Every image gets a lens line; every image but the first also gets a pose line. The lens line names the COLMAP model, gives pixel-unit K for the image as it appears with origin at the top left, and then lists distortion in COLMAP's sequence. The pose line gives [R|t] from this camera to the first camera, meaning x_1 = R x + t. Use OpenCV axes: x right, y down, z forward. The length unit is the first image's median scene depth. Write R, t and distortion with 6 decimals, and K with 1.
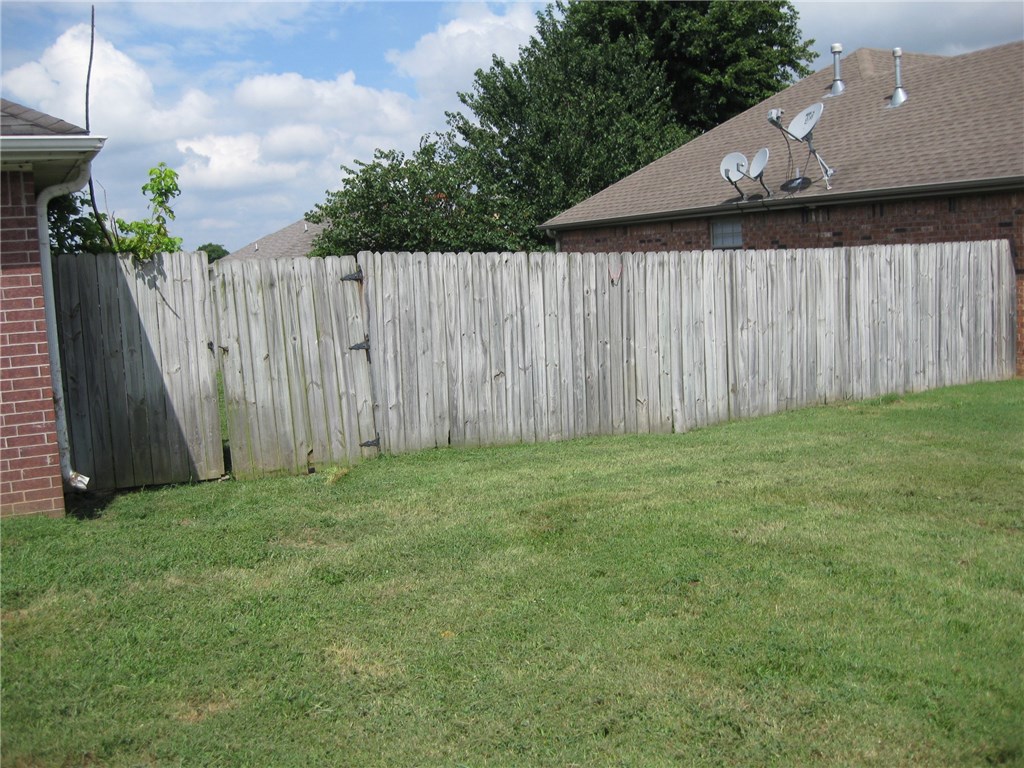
lens RADIAL K [[1058.7, 0, 512.0], [0, 1058.7, 384.0], [0, 0, 1]] dist [-0.111258, 0.021994]
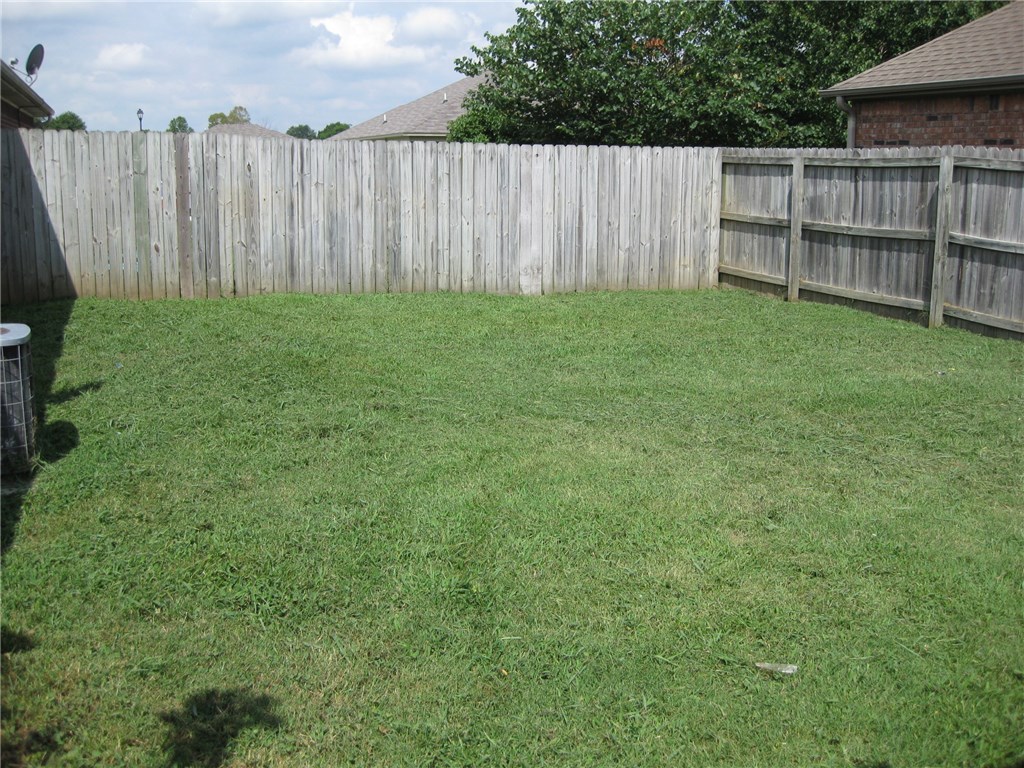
lens RADIAL K [[1058.7, 0, 512.0], [0, 1058.7, 384.0], [0, 0, 1]] dist [-0.111258, 0.021994]
pose [[0.991790, 0.074088, -0.104231, -0.072273], [-0.063446, 0.992764, 0.101955, -0.022628], [0.111031, -0.094505, 0.989313, 0.299514]]
